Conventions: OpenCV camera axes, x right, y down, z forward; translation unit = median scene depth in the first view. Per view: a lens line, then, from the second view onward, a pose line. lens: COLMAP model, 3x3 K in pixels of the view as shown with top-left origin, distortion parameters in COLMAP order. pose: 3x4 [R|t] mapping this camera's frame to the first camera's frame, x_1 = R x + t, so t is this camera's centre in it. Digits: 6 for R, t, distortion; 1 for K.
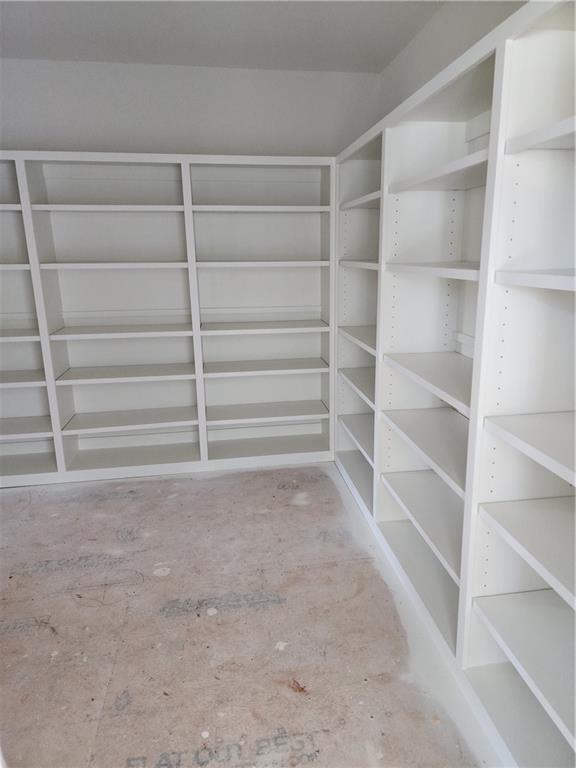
lens RADIAL K [[514.6, 0, 298.1], [0, 514.6, 377.7], [0, 0, 1]] dist [0.068244, -0.061150]
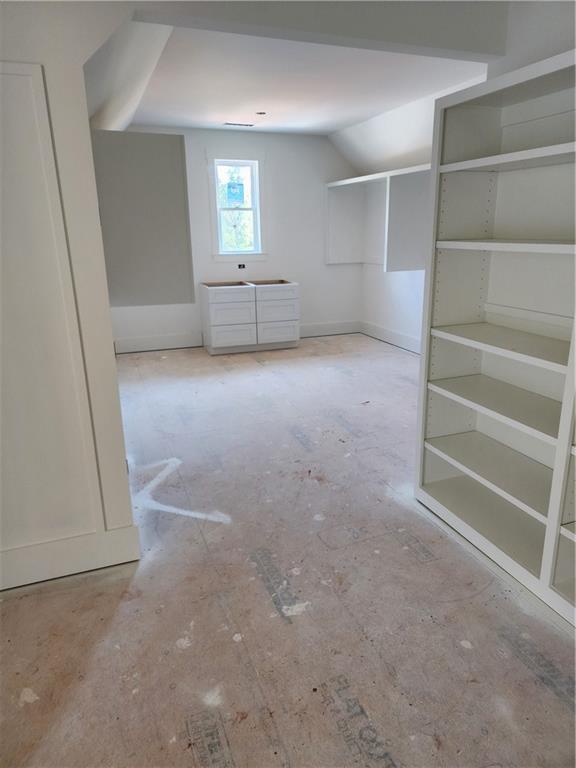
lens RADIAL K [[514.6, 0, 298.1], [0, 514.6, 377.7], [0, 0, 1]] dist [0.068244, -0.061150]
pose [[0.220703, 0.266489, -0.938229, -0.006798], [-0.223350, 0.950197, 0.217349, -0.132698], [0.949424, 0.161584, 0.269232, 0.591227]]
